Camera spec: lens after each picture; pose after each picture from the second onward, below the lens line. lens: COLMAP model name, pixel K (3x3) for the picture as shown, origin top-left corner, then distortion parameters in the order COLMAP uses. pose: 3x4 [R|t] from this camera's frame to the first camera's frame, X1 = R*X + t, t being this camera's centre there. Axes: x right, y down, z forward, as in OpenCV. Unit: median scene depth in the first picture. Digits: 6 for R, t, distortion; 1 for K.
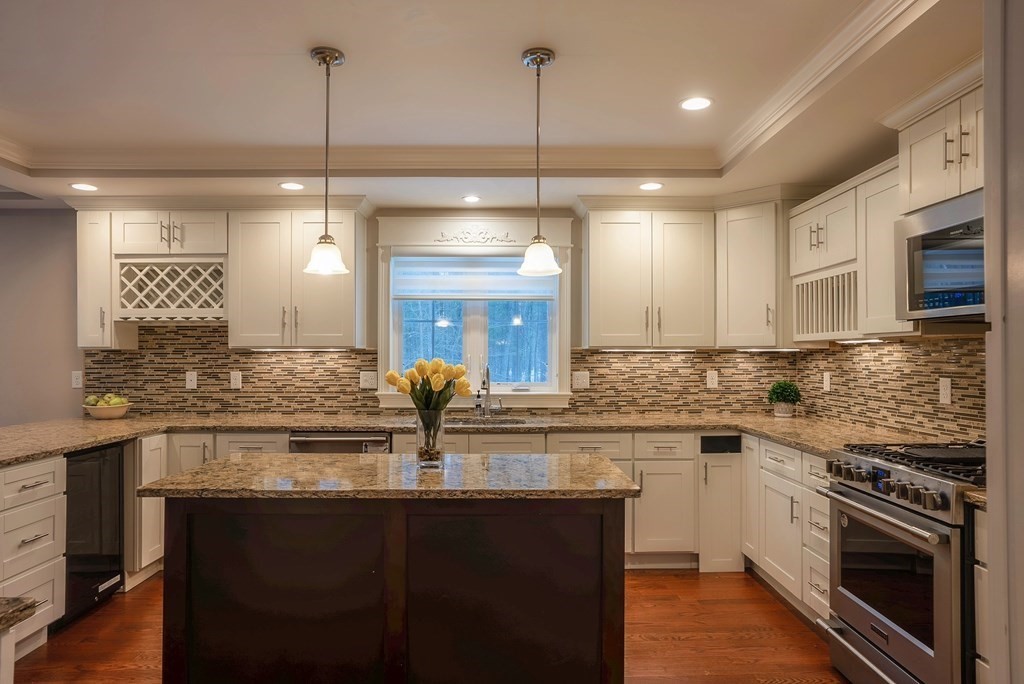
lens RADIAL K [[660.2, 0, 513.8], [0, 660.2, 354.2], [0, 0, 1]] dist [0.003999, 0.003166]
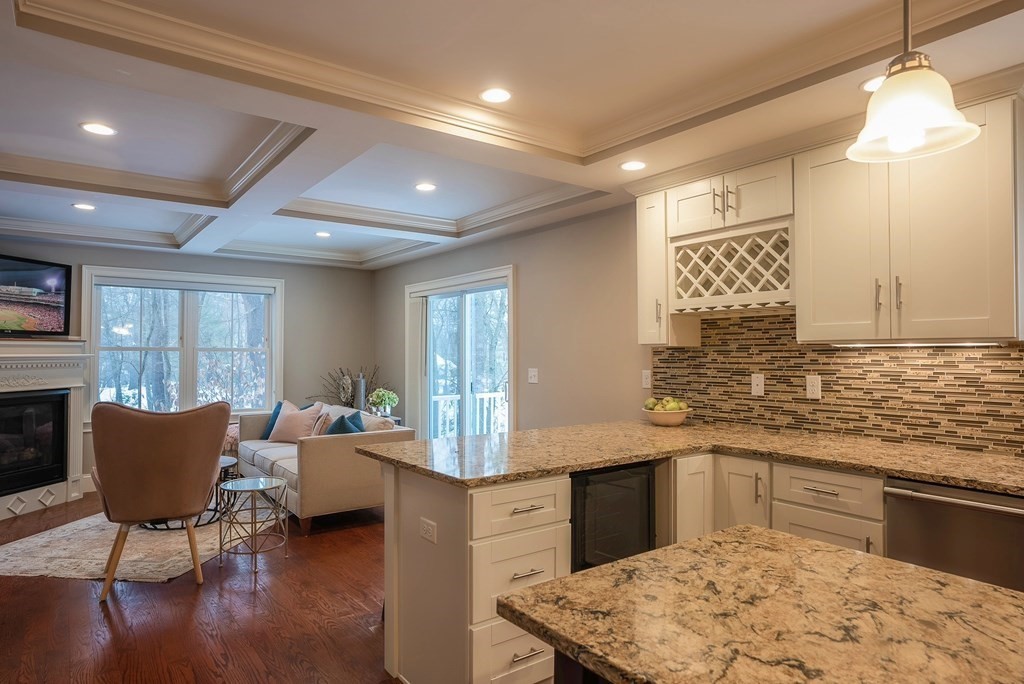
lens RADIAL K [[611.7, 0, 507.6], [0, 611.7, 341.0], [0, 0, 1]] dist [-0.013708, 0.014109]
pose [[0.587947, -0.016968, -0.808721, -0.072047], [0.001404, 0.999800, -0.019957, 0.001182], [0.808898, 0.010598, 0.587853, 0.328225]]
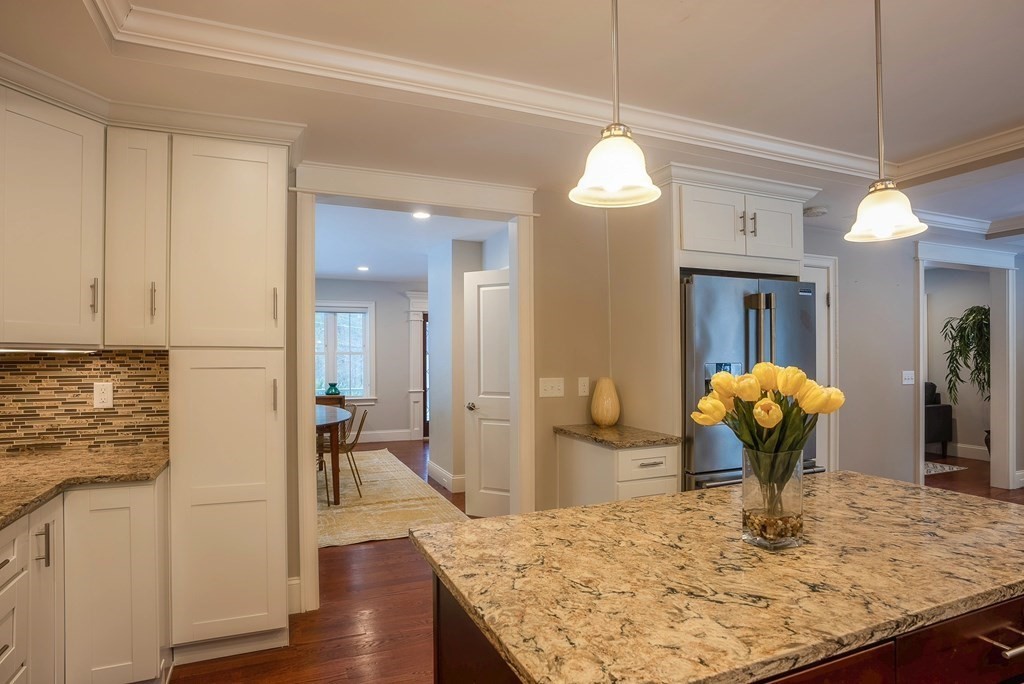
lens RADIAL K [[533.1, 0, 478.7], [0, 533.1, 352.3], [0, 0, 1]] dist [-0.034277, 0.015714]
pose [[-0.934719, -0.001269, -0.355386, 0.165826], [0.002008, 0.999959, -0.008853, 0.001126], [0.355383, -0.008988, -0.934678, 0.761913]]
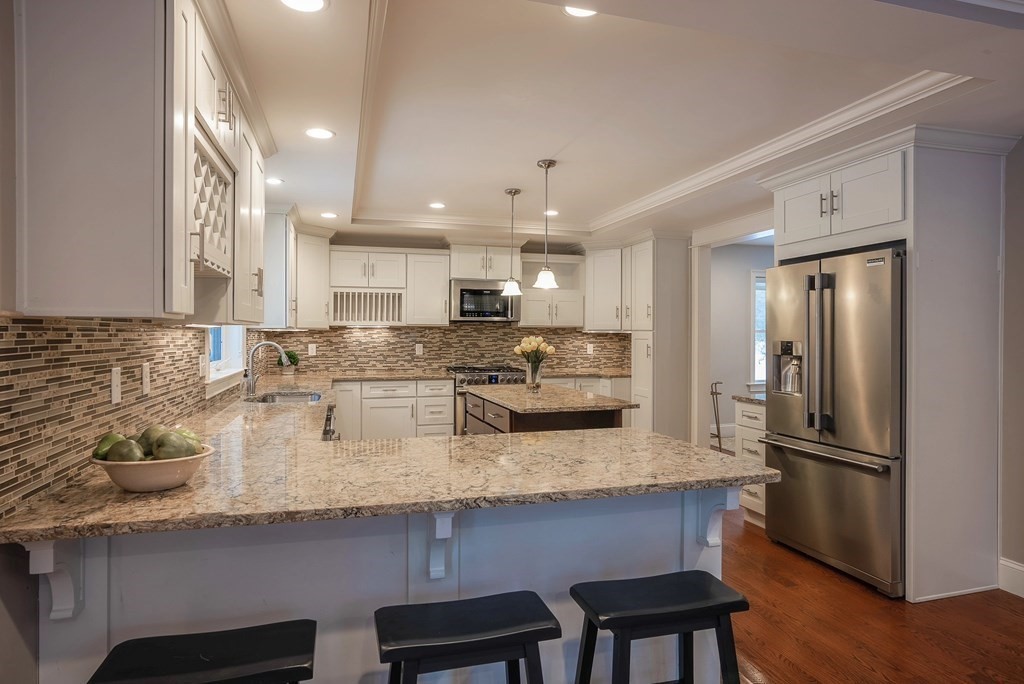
lens RADIAL K [[581.7, 0, 507.9], [0, 581.7, 338.0], [0, 0, 1]] dist [-0.017006, 0.010738]
pose [[-0.259985, -0.007394, 0.965584, -0.966283], [-0.005849, 0.999964, 0.006083, 0.000575], [-0.965595, -0.004066, -0.260019, 0.837538]]
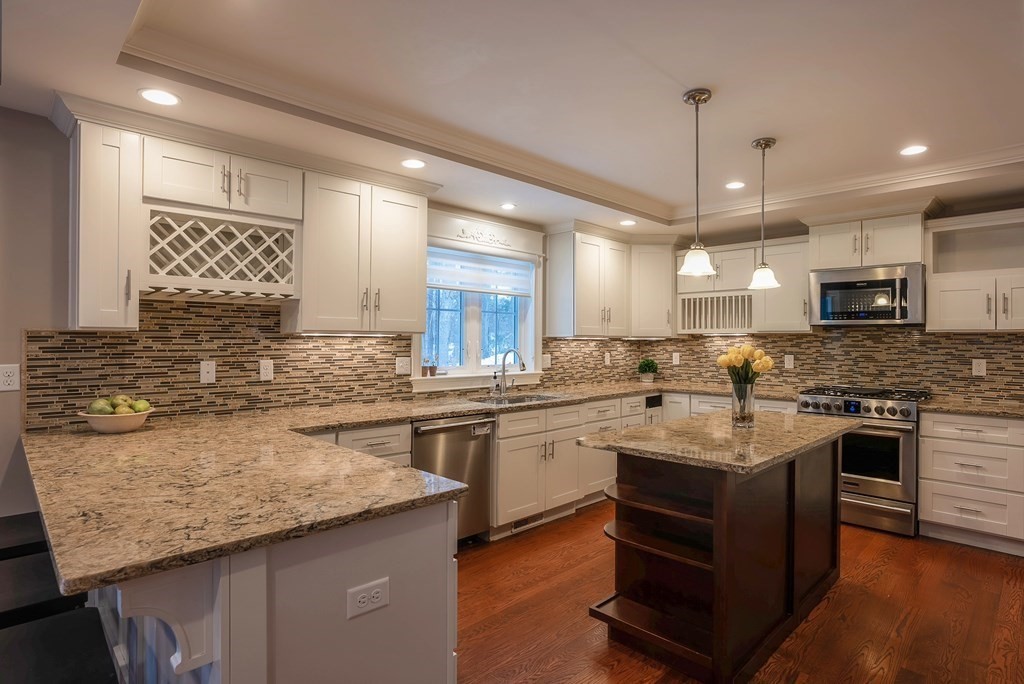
lens RADIAL K [[533.1, 0, 525.1], [0, 533.1, 338.4], [0, 0, 1]] dist [-0.034277, 0.015714]
pose [[0.716799, 0.007941, 0.697234, -0.655319], [-0.006677, 0.999967, -0.004524, -0.000069], [-0.697247, -0.001412, 0.716829, 0.295536]]
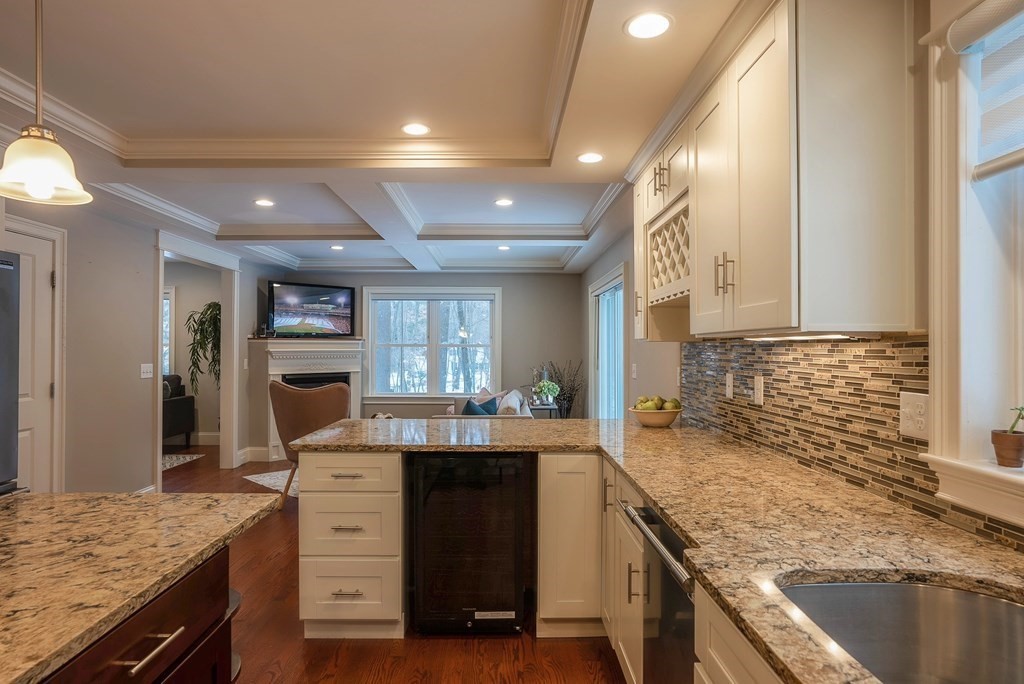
lens RADIAL K [[581.7, 0, 514.3], [0, 581.7, 347.6], [0, 0, 1]] dist [-0.017006, 0.010738]
pose [[0.001354, -0.002195, -0.999997, 0.105346], [-0.000362, 0.999998, -0.002196, 0.001692], [0.999999, 0.000365, 0.001353, 0.780586]]
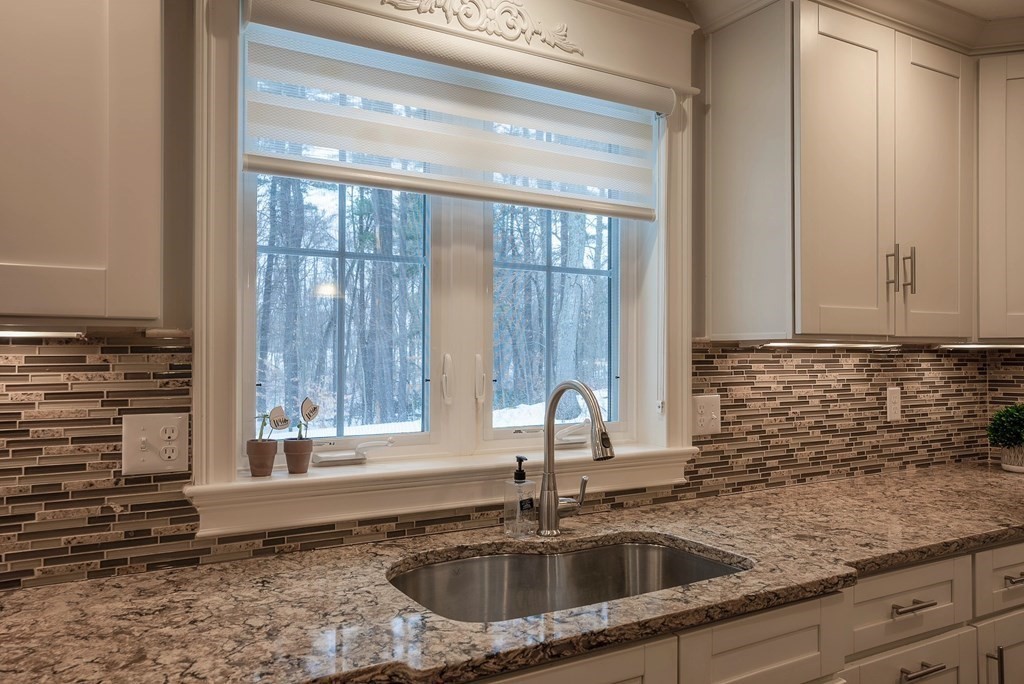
lens RADIAL K [[778.4, 0, 521.3], [0, 778.4, 348.7], [0, 0, 1]] dist [0.018014, 0.012642]
pose [[0.859875, 0.005485, 0.510475, -0.258086], [-0.002105, 0.999972, -0.007200, 0.000950], [-0.510501, 0.005117, 0.859862, 0.641823]]
